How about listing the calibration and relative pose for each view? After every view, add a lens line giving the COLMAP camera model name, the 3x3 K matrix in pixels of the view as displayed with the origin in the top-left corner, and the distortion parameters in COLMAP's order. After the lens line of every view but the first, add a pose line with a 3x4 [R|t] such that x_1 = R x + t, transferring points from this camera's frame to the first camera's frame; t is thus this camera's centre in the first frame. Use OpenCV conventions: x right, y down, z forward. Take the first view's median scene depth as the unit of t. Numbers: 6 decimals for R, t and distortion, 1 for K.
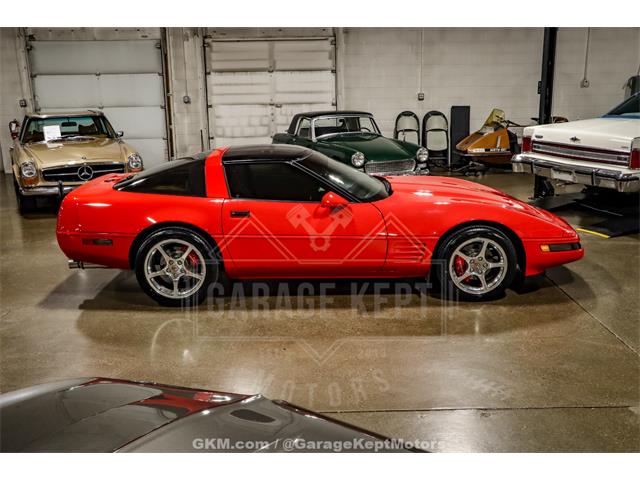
lens RADIAL K [[664.5, 0, 320.0], [0, 664.5, 240.0], [0, 0, 1]] dist [-0.053753, 0.022340]
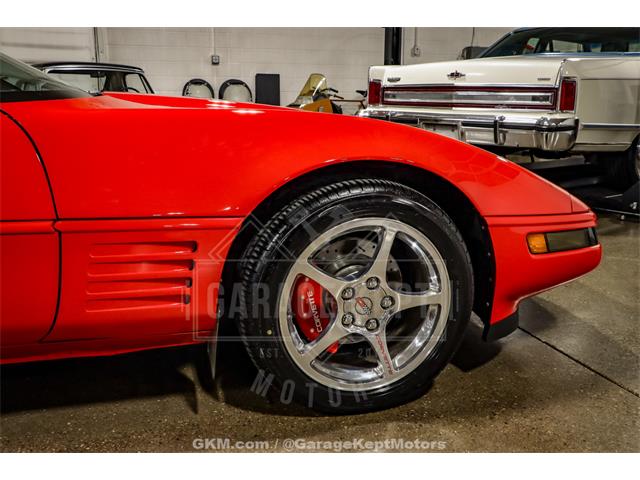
lens RADIAL K [[664.5, 0, 320.0], [0, 664.5, 240.0], [0, 0, 1]] dist [-0.053753, 0.022340]
pose [[0.958220, -0.038661, 0.283407, 0.056079], [0.044747, 0.998885, -0.015029, 0.004881], [-0.282510, 0.027083, 0.958882, 0.308459]]
